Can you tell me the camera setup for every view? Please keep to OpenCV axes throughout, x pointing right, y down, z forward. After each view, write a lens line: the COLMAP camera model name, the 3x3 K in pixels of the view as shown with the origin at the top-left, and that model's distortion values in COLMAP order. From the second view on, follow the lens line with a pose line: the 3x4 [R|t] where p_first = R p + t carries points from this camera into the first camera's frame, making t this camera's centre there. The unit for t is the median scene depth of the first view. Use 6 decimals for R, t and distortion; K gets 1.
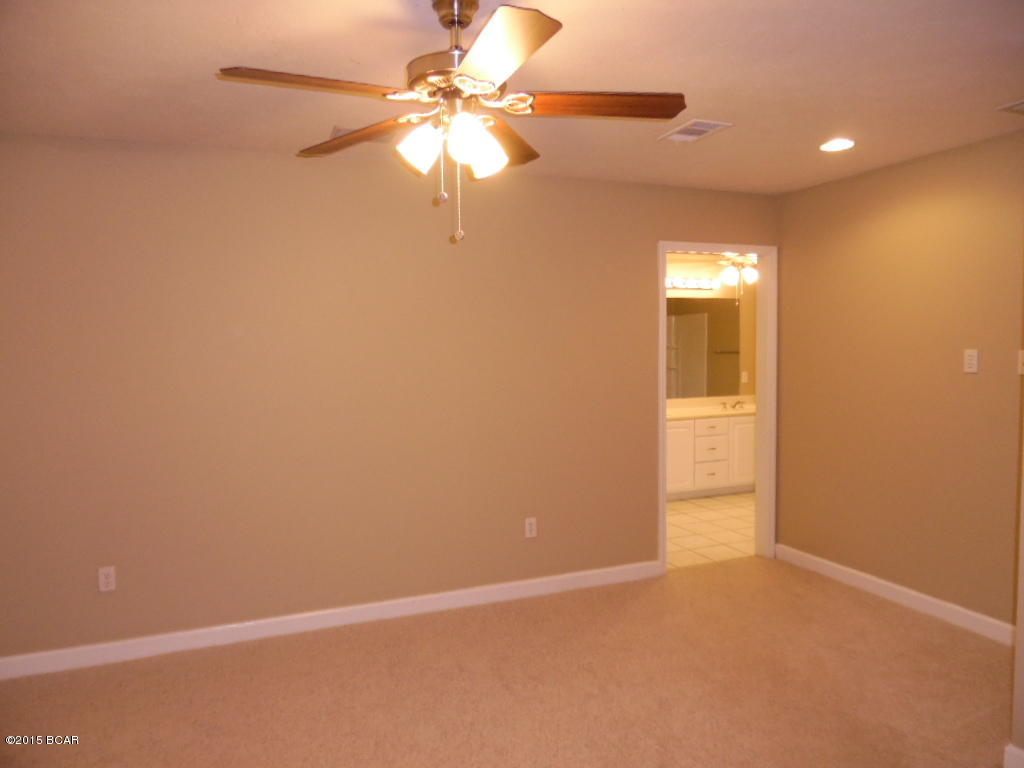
lens RADIAL K [[716.2, 0, 512.0], [0, 716.2, 384.0], [0, 0, 1]] dist [-0.006882, -0.011216]
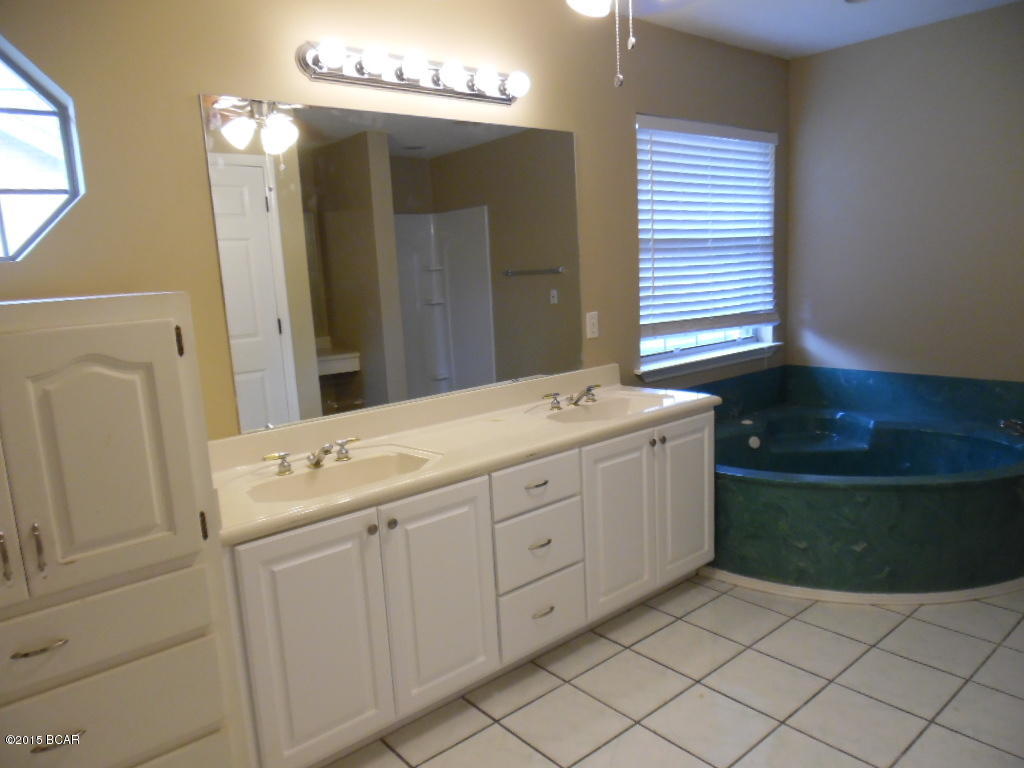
lens RADIAL K [[716.2, 0, 512.0], [0, 716.2, 384.0], [0, 0, 1]] dist [-0.006882, -0.011216]
pose [[0.950422, -0.088541, 0.298092, 0.165114], [0.059238, 0.992605, 0.105957, -0.024863], [-0.305269, -0.083045, 0.948638, 0.668636]]
